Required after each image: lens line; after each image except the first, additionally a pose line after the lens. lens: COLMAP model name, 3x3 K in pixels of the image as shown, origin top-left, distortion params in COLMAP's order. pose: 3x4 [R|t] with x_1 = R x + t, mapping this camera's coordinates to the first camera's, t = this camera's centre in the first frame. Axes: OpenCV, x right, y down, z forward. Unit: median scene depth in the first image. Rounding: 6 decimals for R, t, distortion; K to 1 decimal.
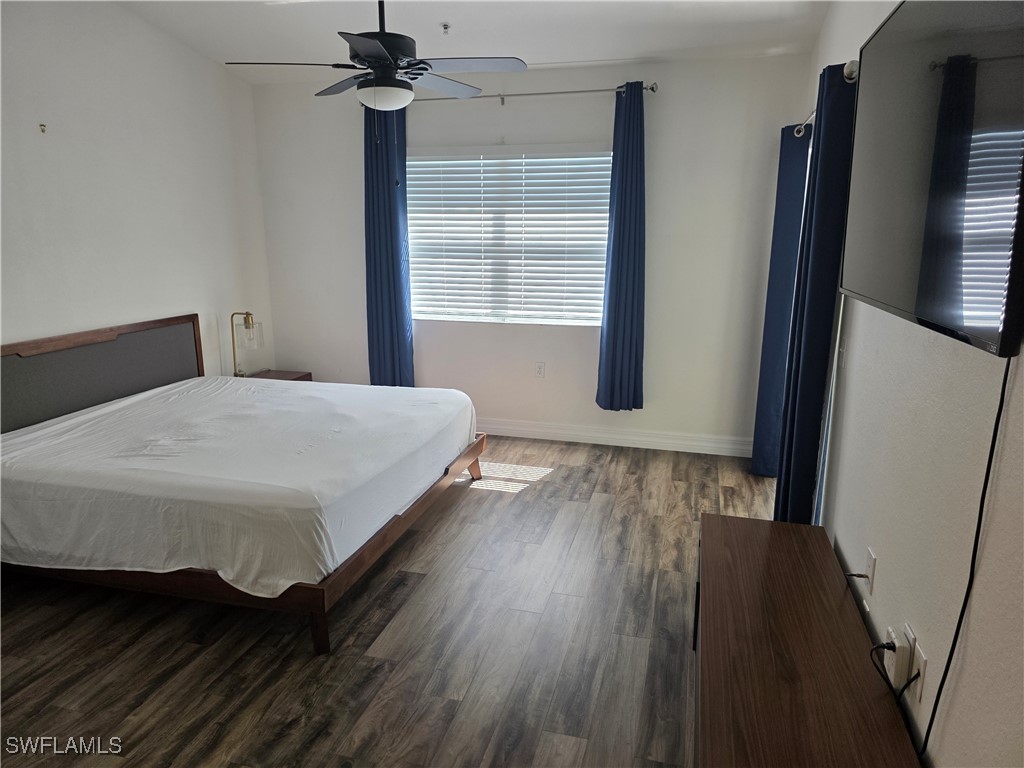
lens RADIAL K [[673.6, 0, 512.0], [0, 673.6, 384.0], [0, 0, 1]] dist [0.059107, -0.050582]
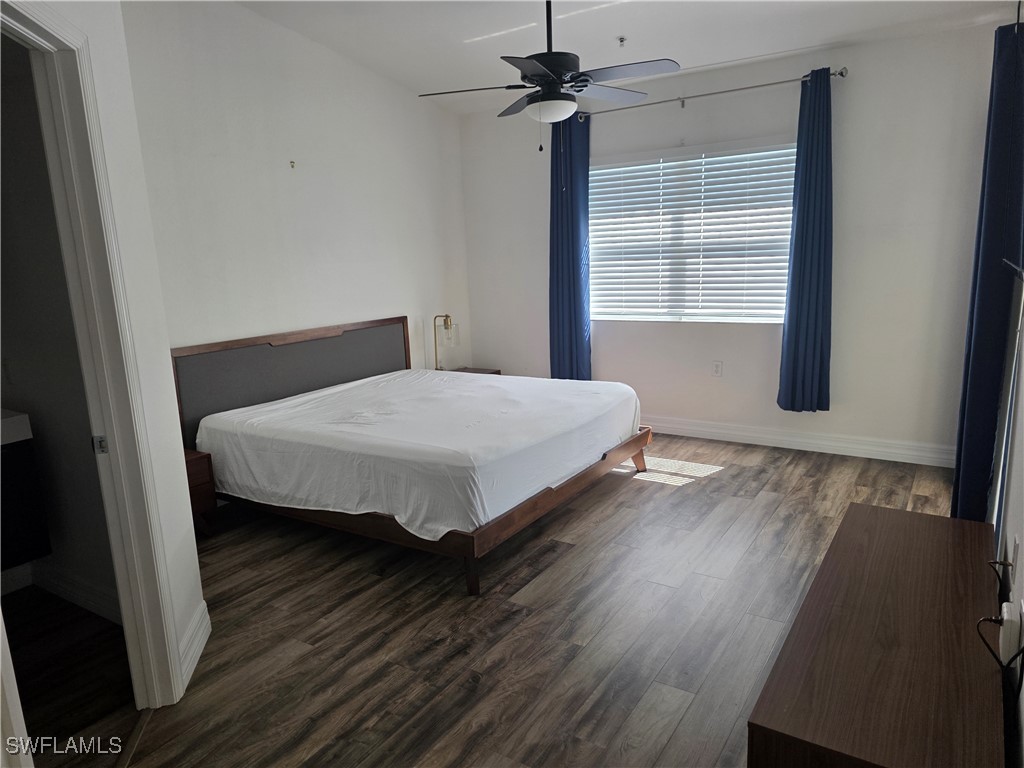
lens RADIAL K [[673.6, 0, 512.0], [0, 673.6, 384.0], [0, 0, 1]] dist [0.059107, -0.050582]
pose [[0.952029, 0.020357, -0.305329, 0.082416], [-0.027684, 0.999423, -0.019687, 0.039932], [0.304752, 0.027195, 0.952043, -0.051422]]
